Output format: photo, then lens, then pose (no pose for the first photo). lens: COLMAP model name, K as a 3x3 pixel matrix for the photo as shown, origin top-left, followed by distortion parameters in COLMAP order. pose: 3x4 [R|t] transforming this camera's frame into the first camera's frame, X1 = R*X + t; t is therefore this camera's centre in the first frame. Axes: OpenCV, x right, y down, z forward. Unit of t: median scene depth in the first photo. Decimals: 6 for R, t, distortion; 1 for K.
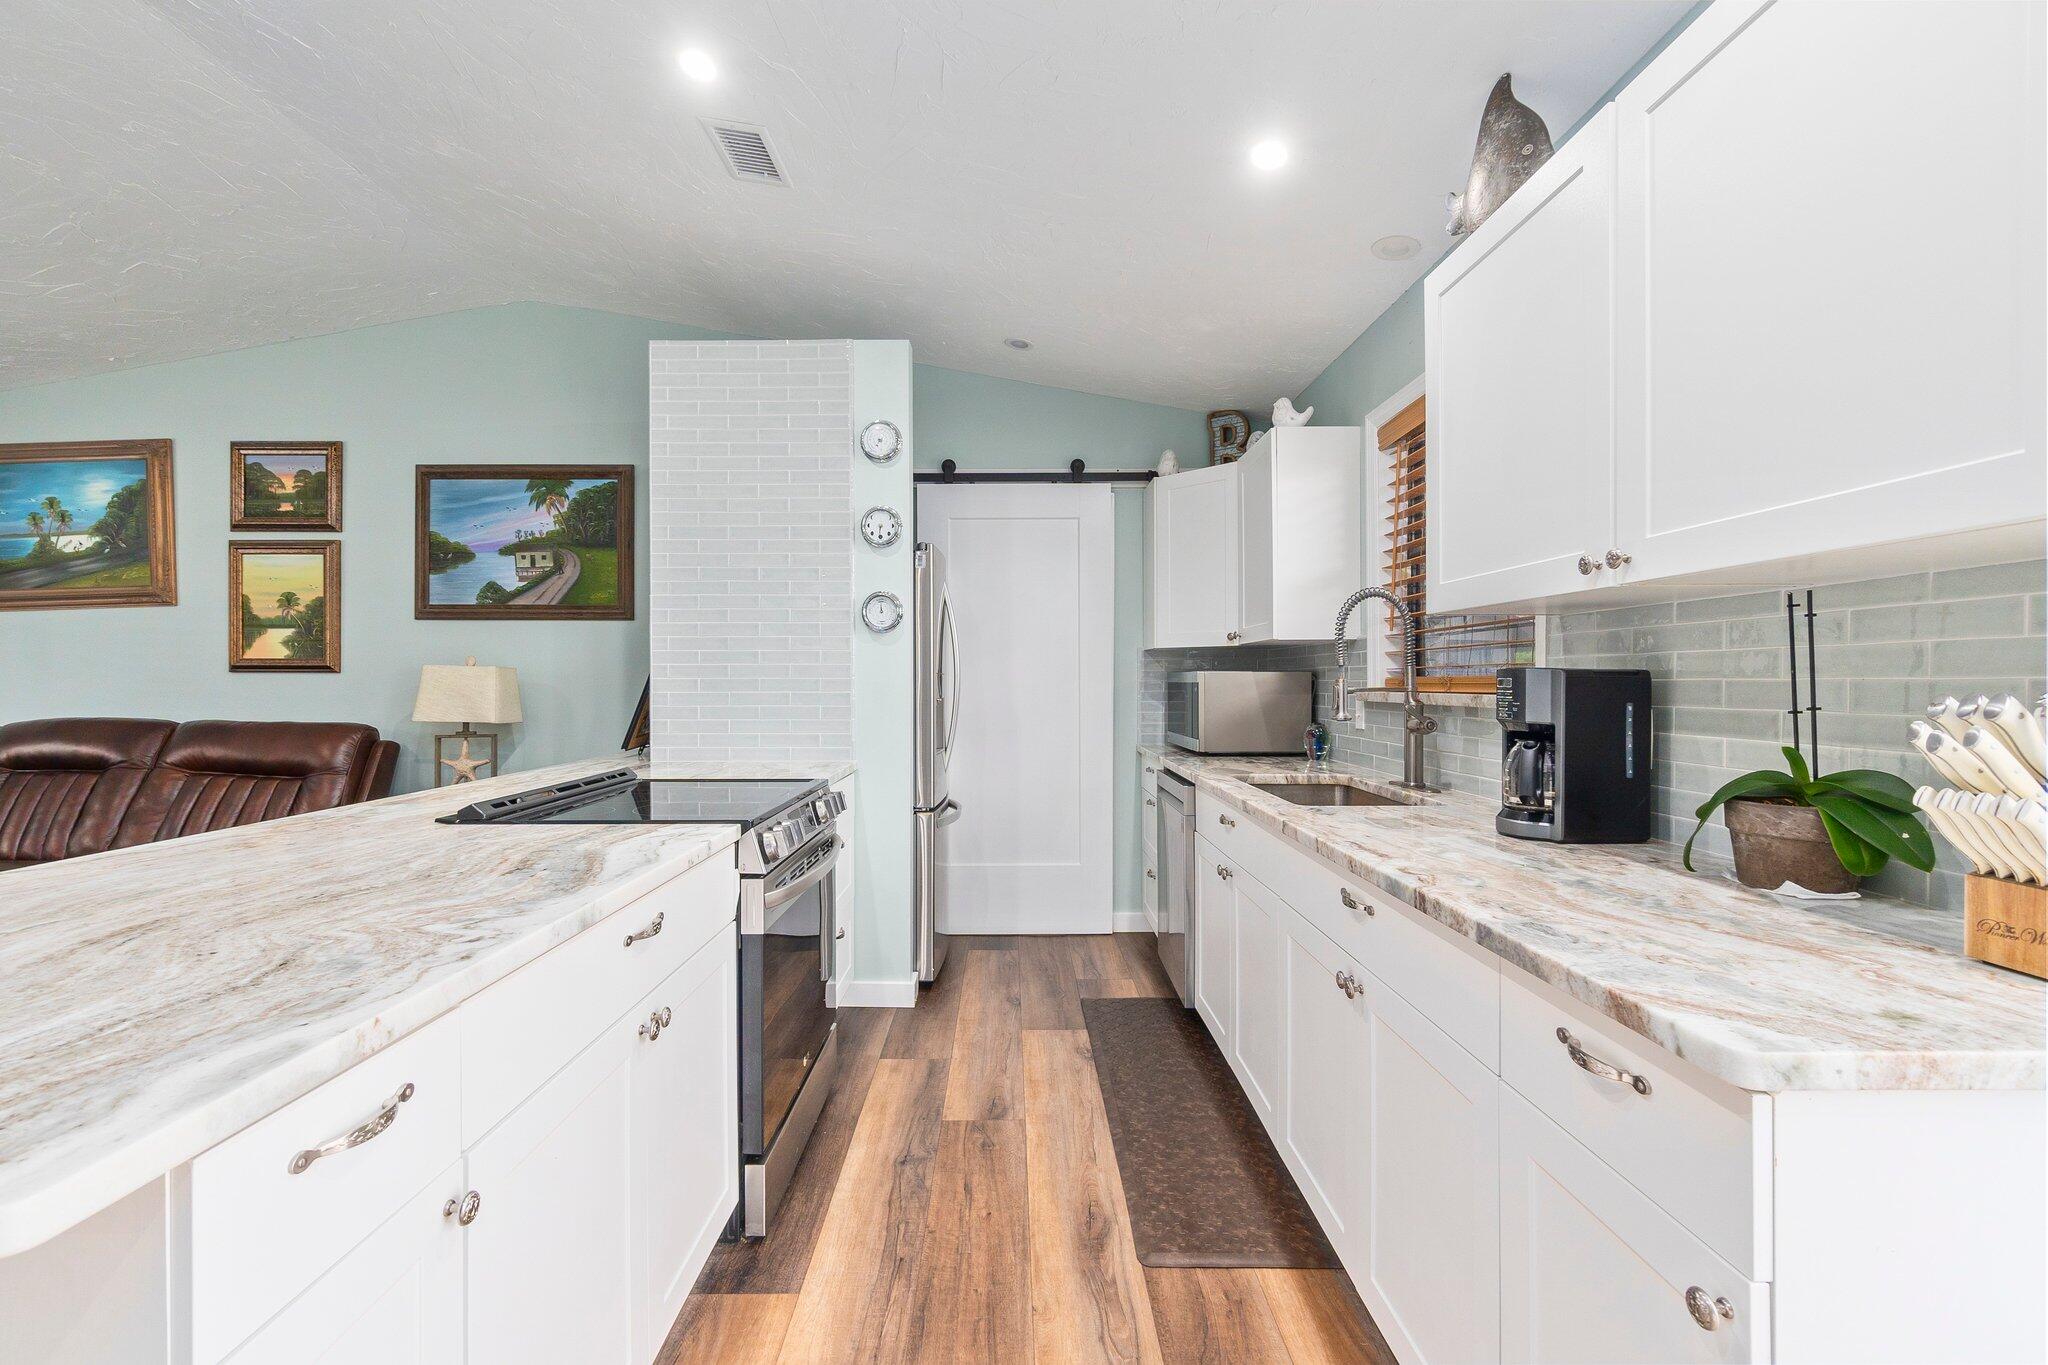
lens RADIAL K [[881.4, 0, 1026.2], [0, 881.4, 688.0], [0, 0, 1]] dist [-0.004180, -0.000089]
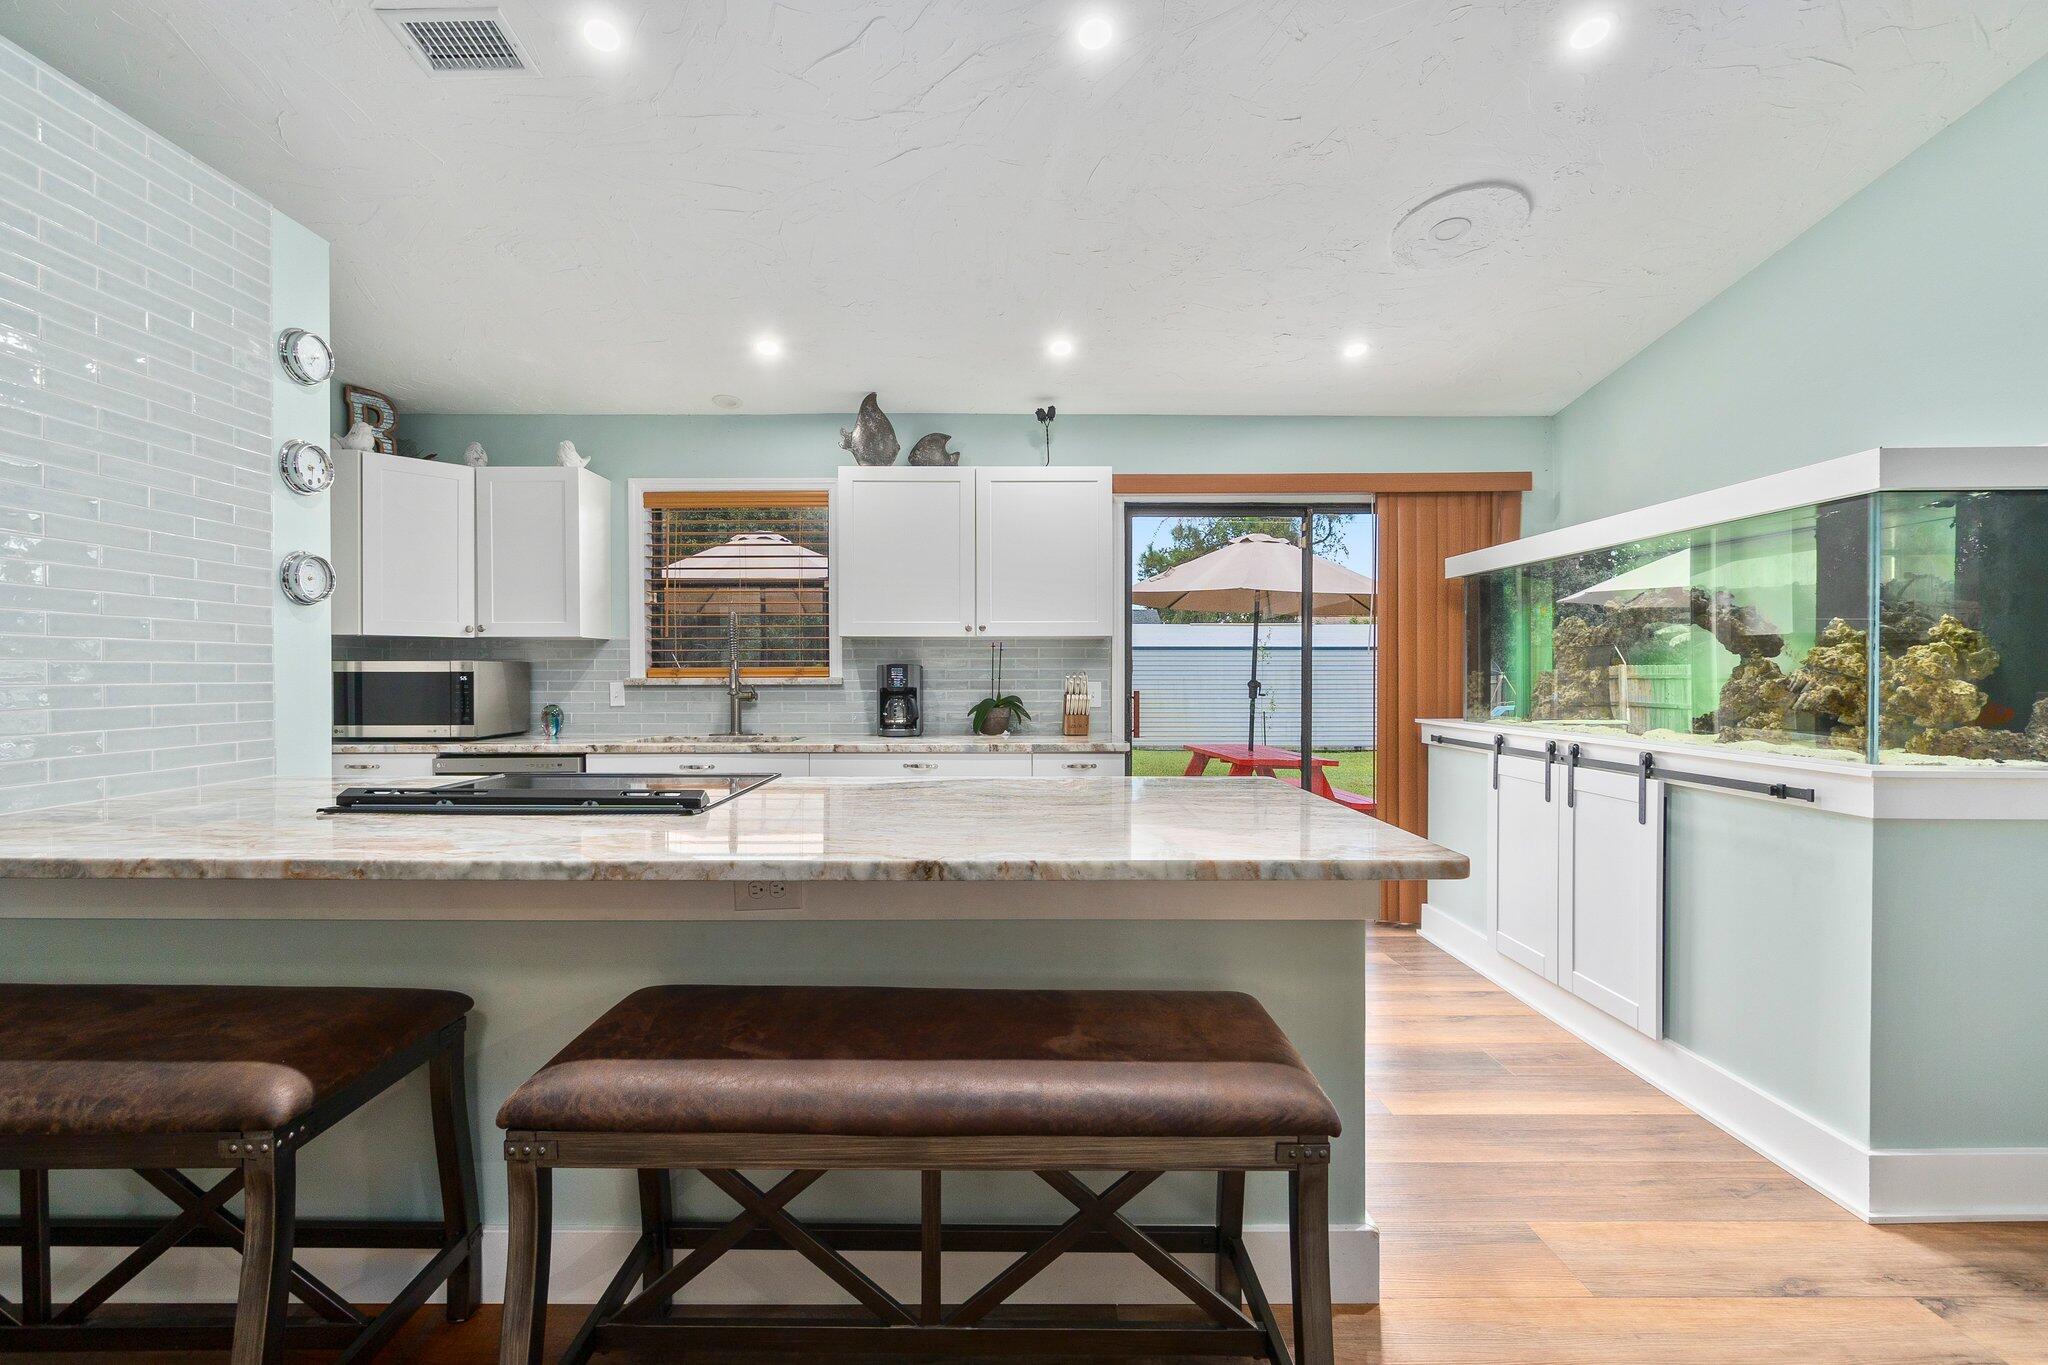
lens RADIAL K [[881.4, 0, 1016.2], [0, 881.4, 671.6], [0, 0, 1]] dist [-0.004180, -0.000089]
pose [[-0.002805, 0.001809, 0.999994, -0.766990], [0.007969, 0.999967, -0.001787, 0.001130], [-0.999964, 0.007964, -0.002820, 0.309830]]
